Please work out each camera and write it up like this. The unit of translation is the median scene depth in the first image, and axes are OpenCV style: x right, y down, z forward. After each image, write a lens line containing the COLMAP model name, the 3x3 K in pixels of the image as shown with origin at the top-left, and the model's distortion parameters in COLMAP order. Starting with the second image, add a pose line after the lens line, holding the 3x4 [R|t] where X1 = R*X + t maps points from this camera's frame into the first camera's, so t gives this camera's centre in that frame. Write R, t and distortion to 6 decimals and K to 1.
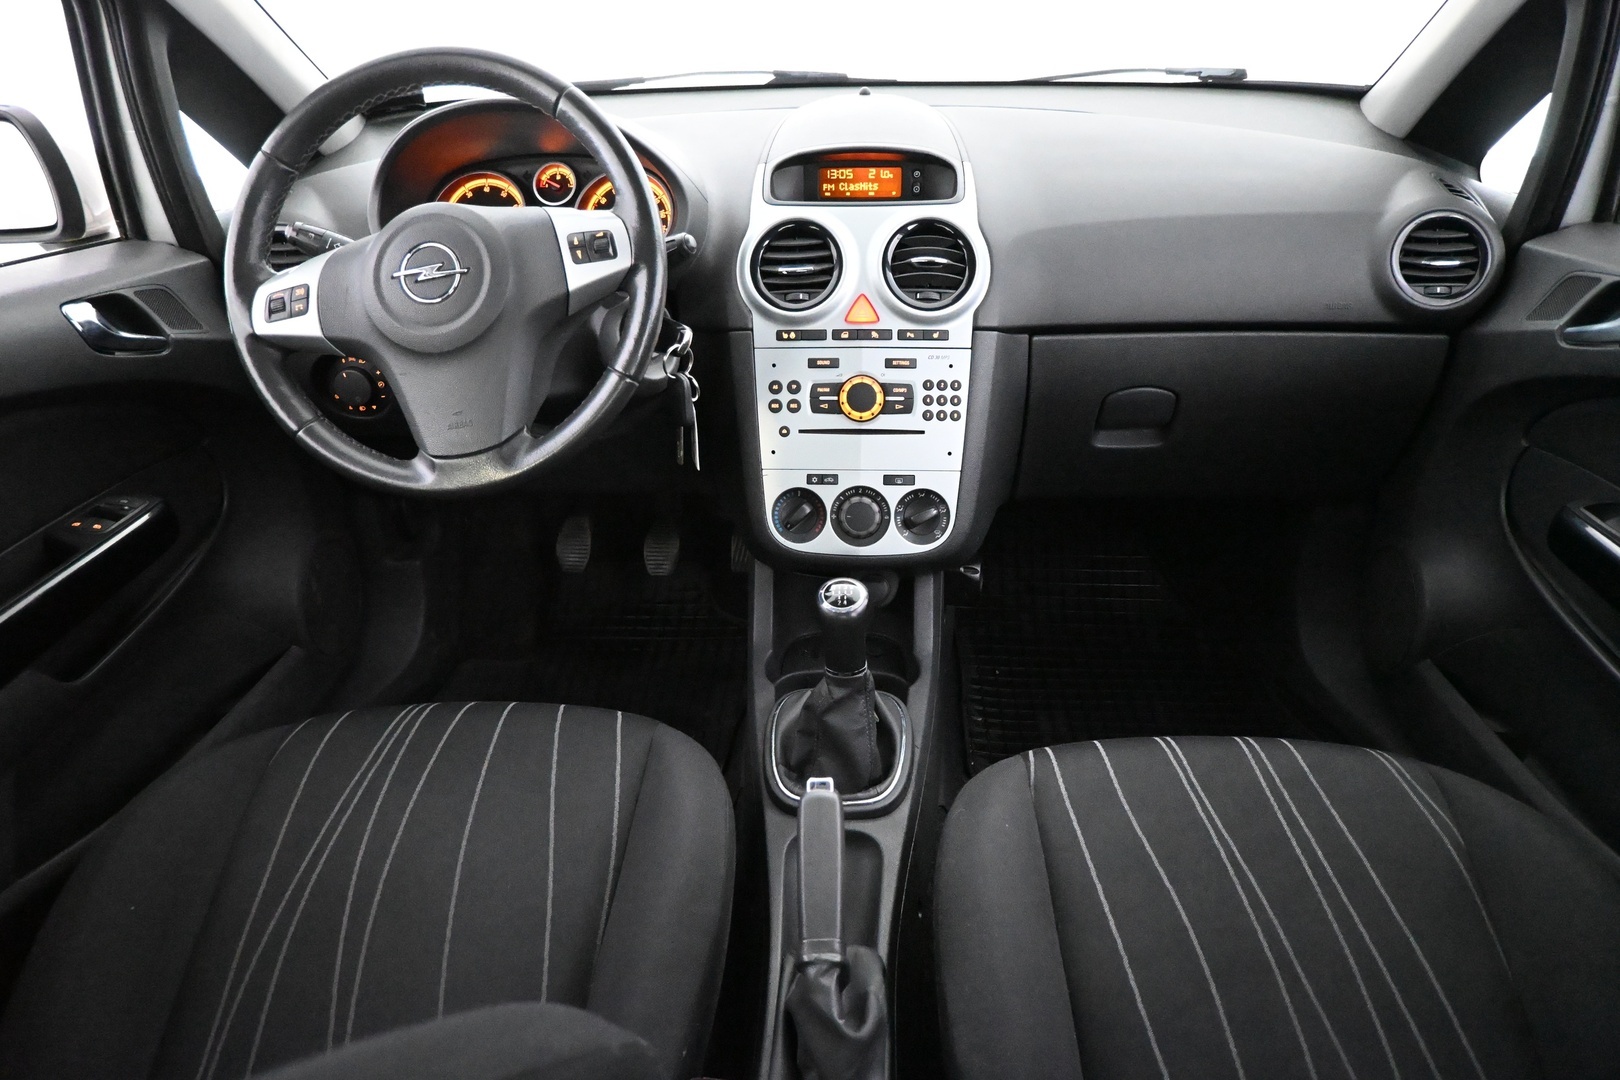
lens RADIAL K [[1102.1, 0, 810.0], [0, 1102.1, 540.0], [0, 0, 1]] dist [-0.003401, 0.000709]
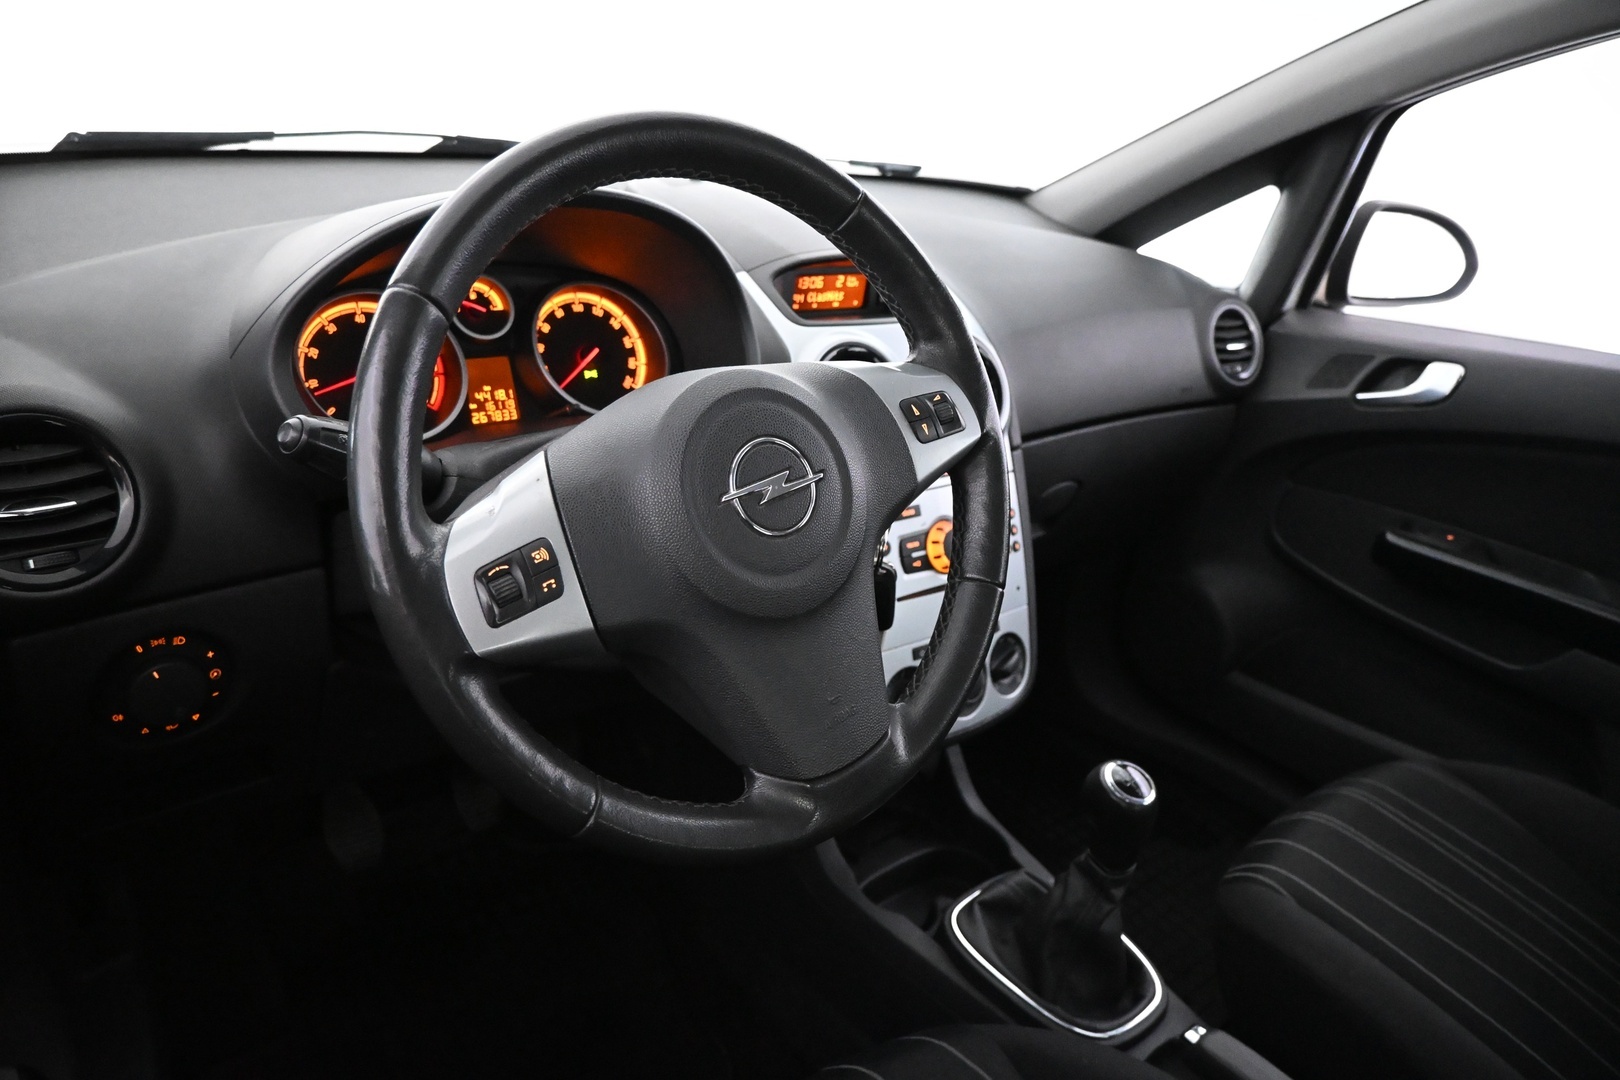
lens RADIAL K [[1104.7, 0, 810.0], [0, 1104.7, 540.0], [0, 0, 1]] dist [-0.011485, -0.001477]
pose [[0.724177, -0.178914, 0.666001, -0.589503], [0.205982, 0.977790, 0.038698, -0.185998], [-0.658133, 0.109160, 0.744946, 0.428963]]
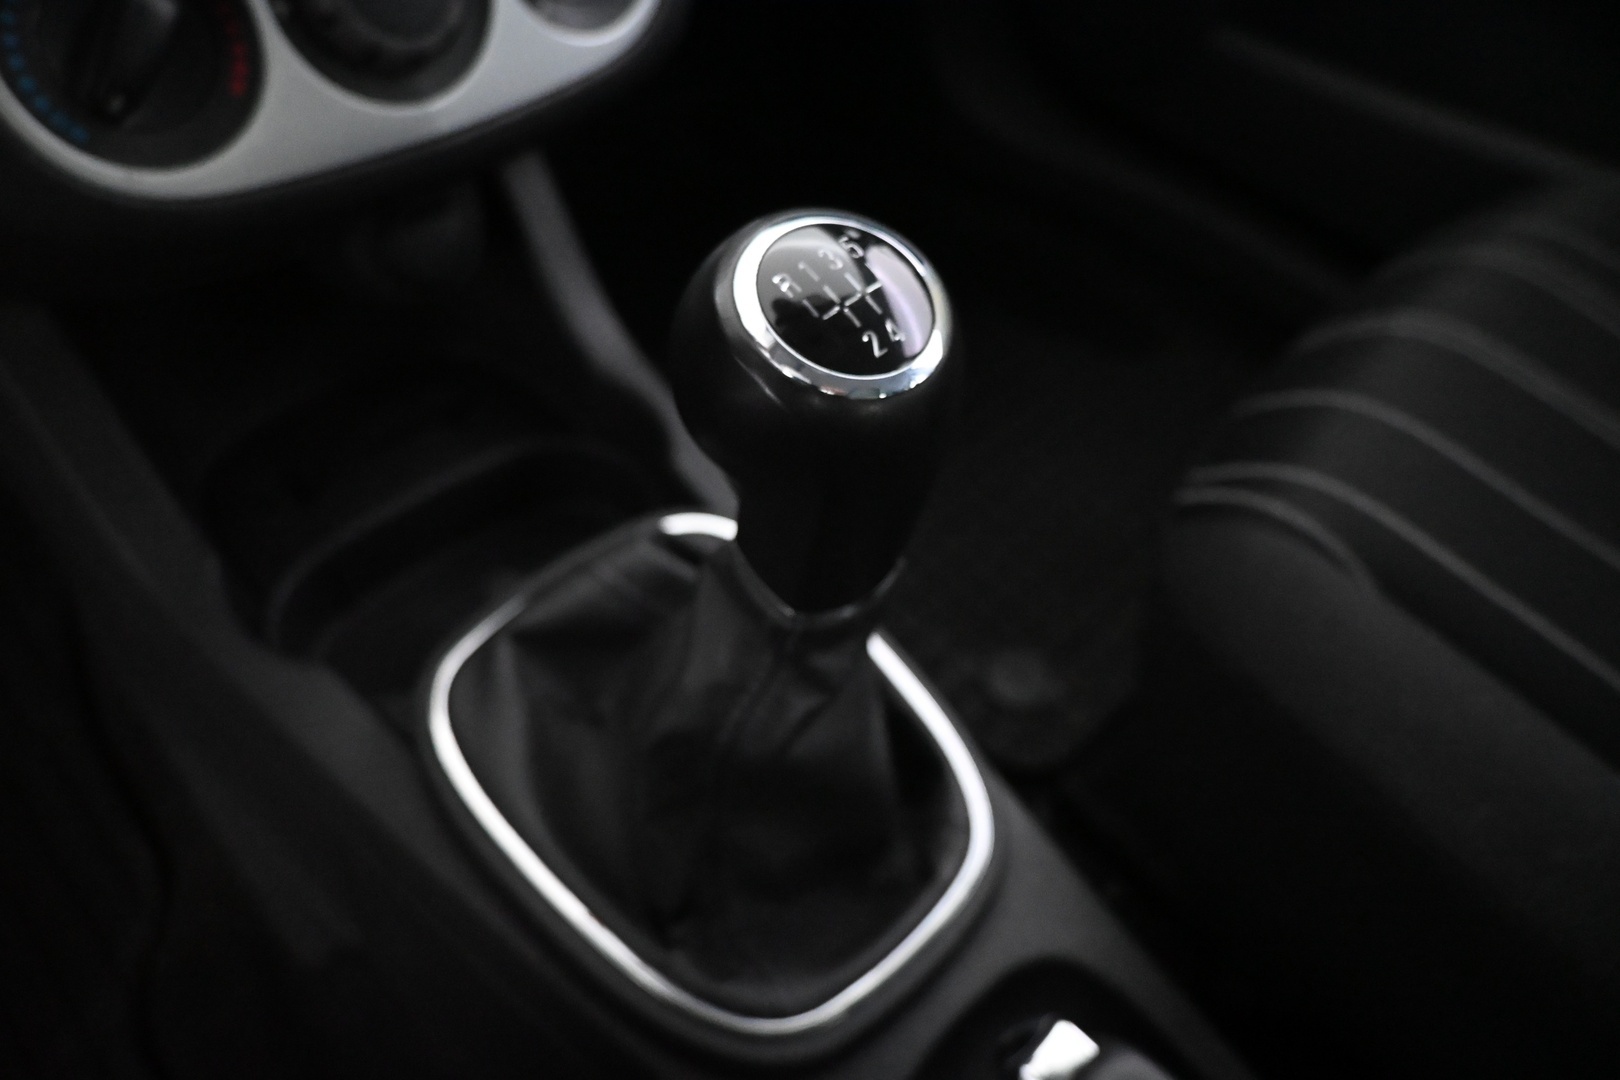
lens RADIAL K [[1073.8, 0, 810.0], [0, 1073.8, 540.0], [0, 0, 1]] dist [0.050050, 0.000311]
pose [[0.675201, -0.509949, 0.532969, -0.090799], [0.254790, 0.839301, 0.480266, -0.009108], [-0.692233, -0.188481, 0.696627, 0.728906]]
